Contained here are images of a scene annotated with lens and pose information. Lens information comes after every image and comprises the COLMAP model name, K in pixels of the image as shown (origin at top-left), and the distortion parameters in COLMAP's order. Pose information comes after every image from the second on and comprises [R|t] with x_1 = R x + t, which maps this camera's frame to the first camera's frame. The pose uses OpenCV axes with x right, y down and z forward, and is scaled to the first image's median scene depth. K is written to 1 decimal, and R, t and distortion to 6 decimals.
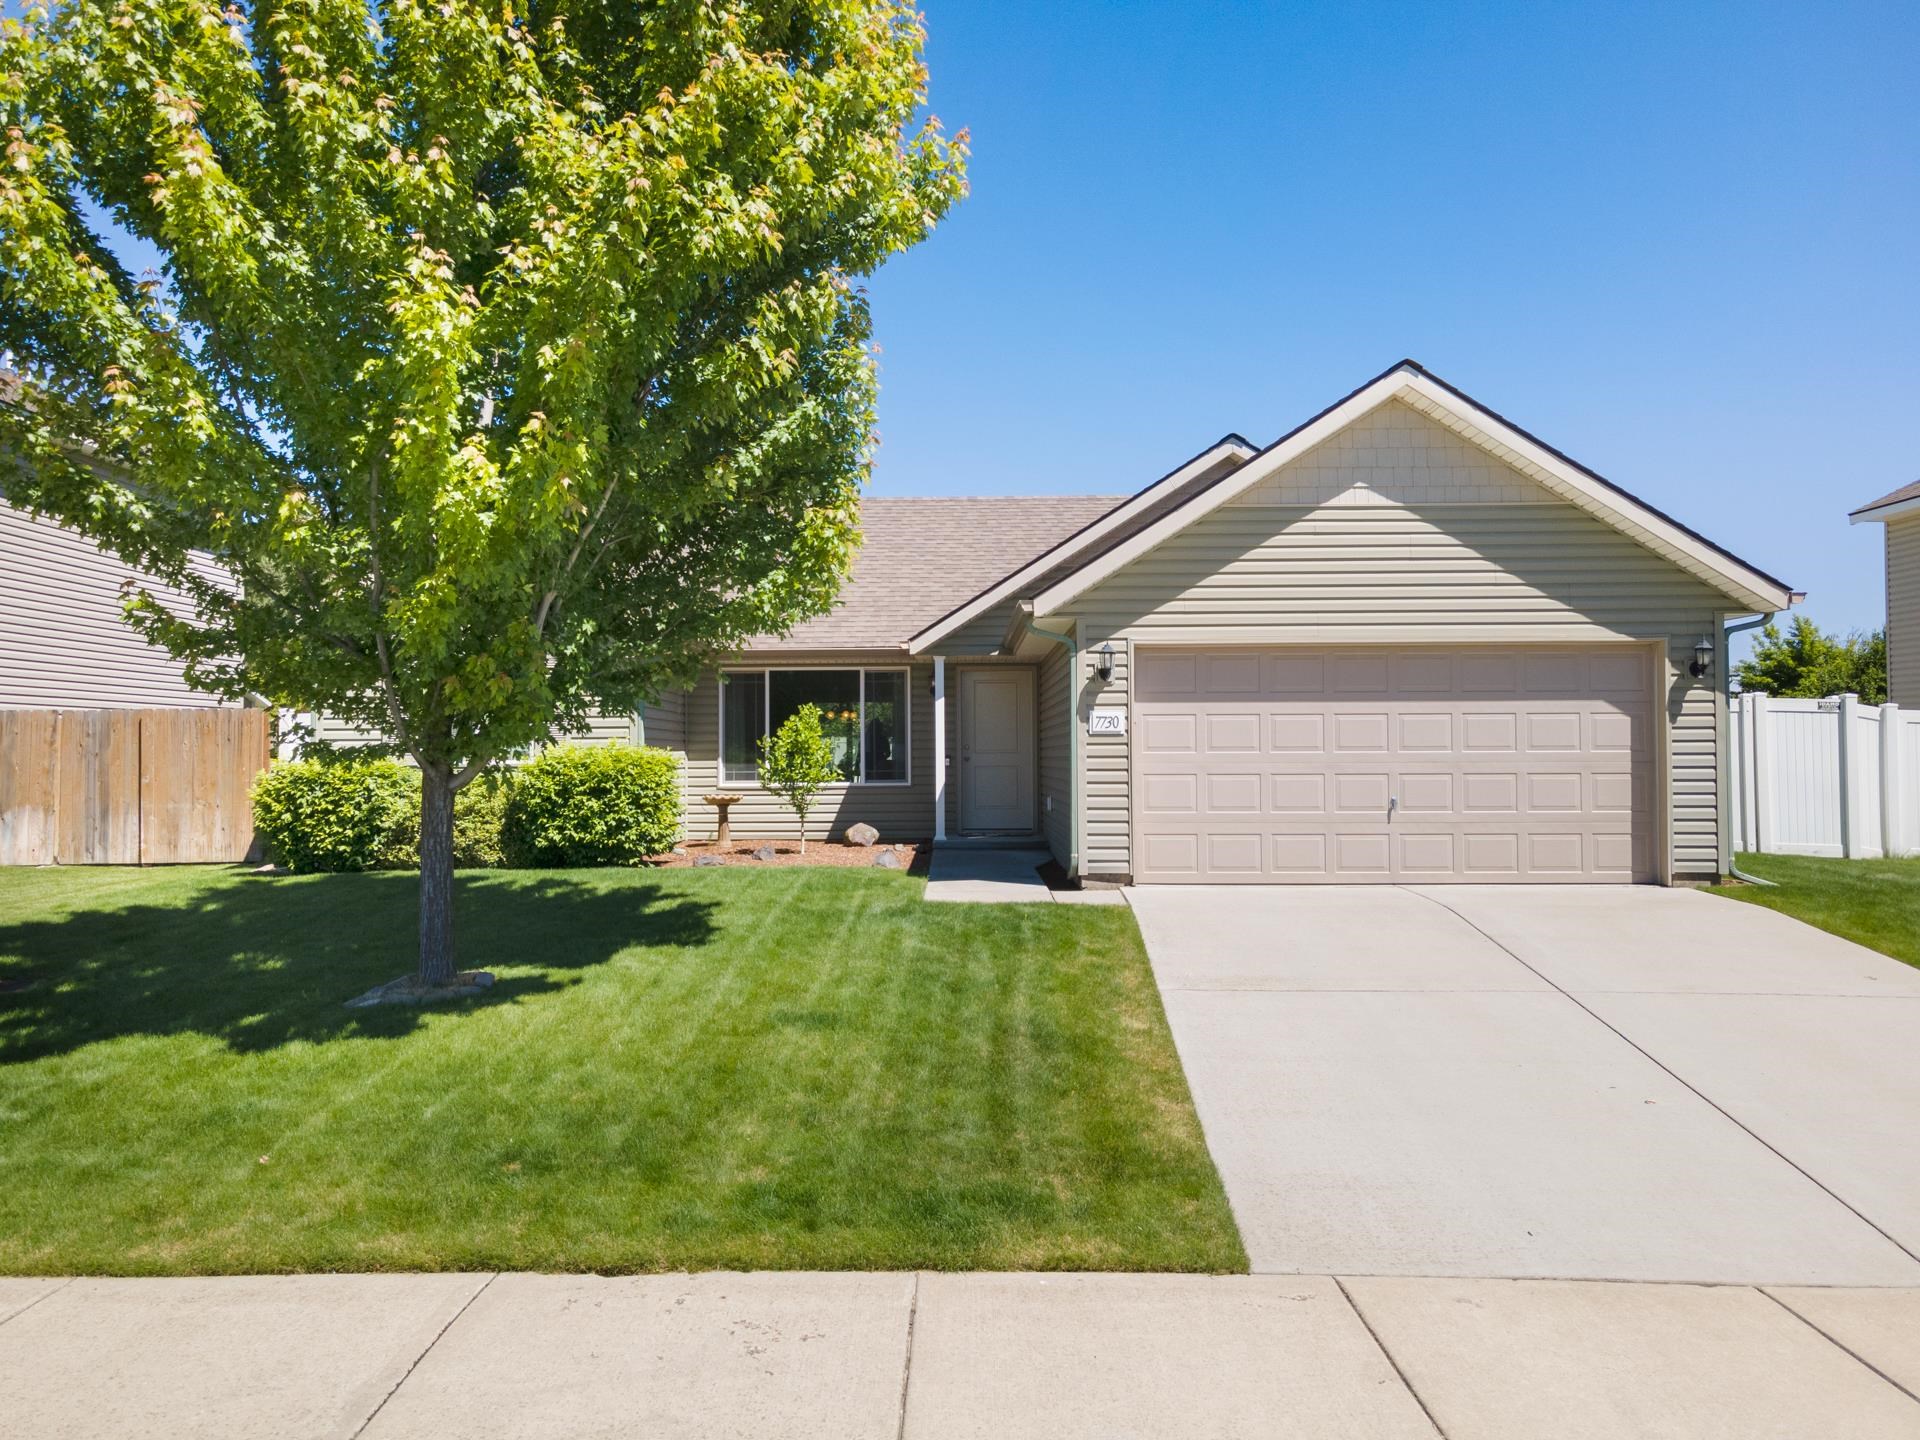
lens RADIAL K [[1392.5, 0, 960.0], [0, 1392.5, 720.0], [0, 0, 1]] dist [0.036648, -0.002530]
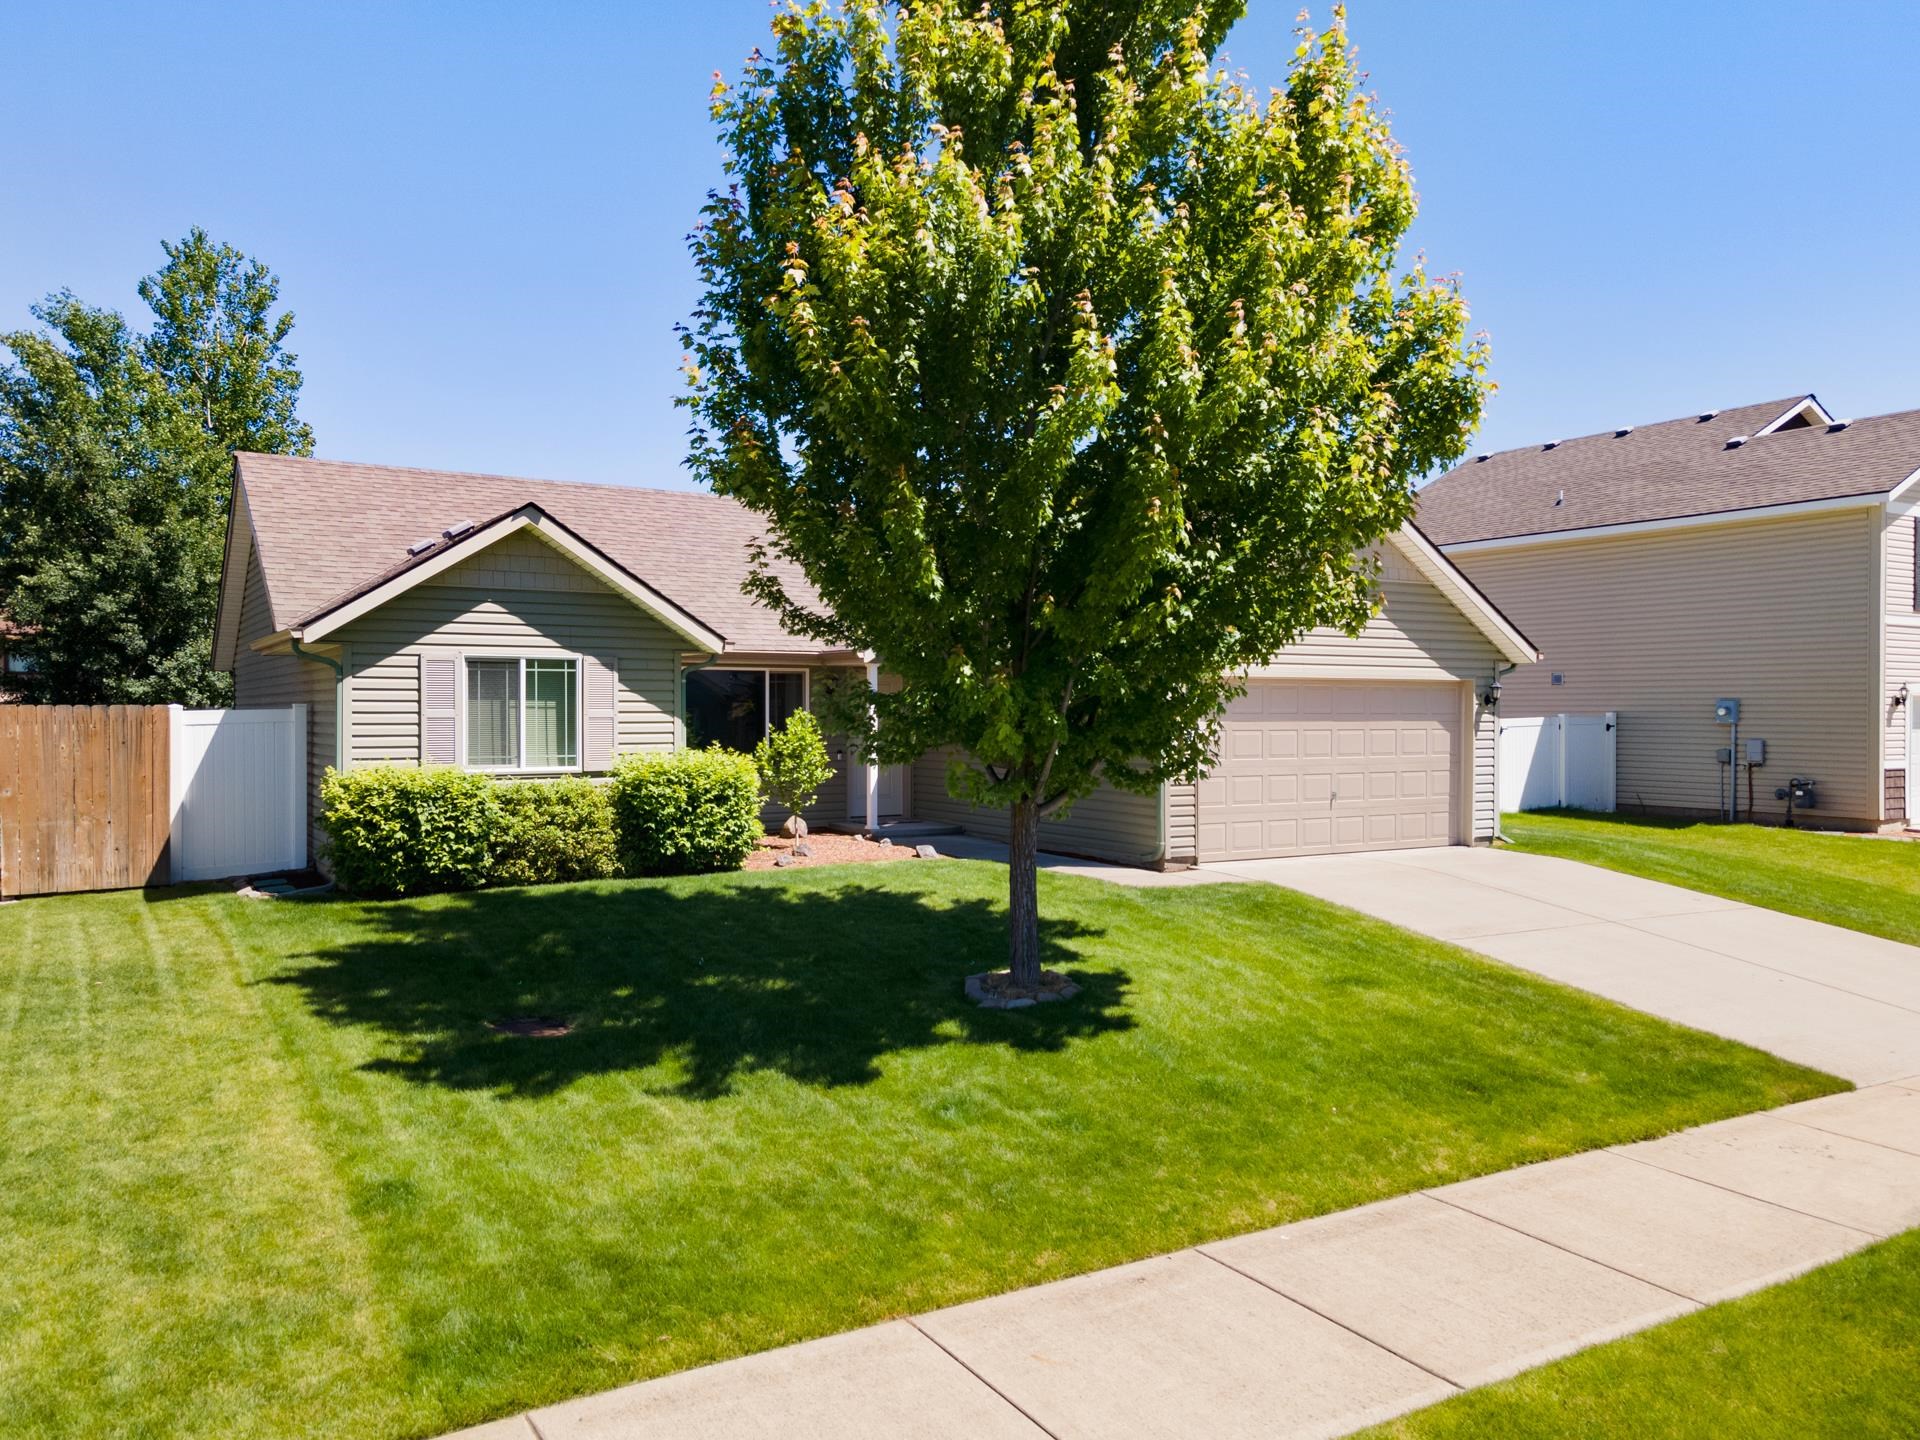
lens RADIAL K [[1392.5, 0, 960.0], [0, 1392.5, 720.0], [0, 0, 1]] dist [0.036648, -0.002530]
pose [[0.848079, 0.003122, 0.529860, -0.659228], [-0.020981, 0.999396, 0.027693, -0.040100], [-0.529454, -0.034603, 0.847633, 0.029263]]
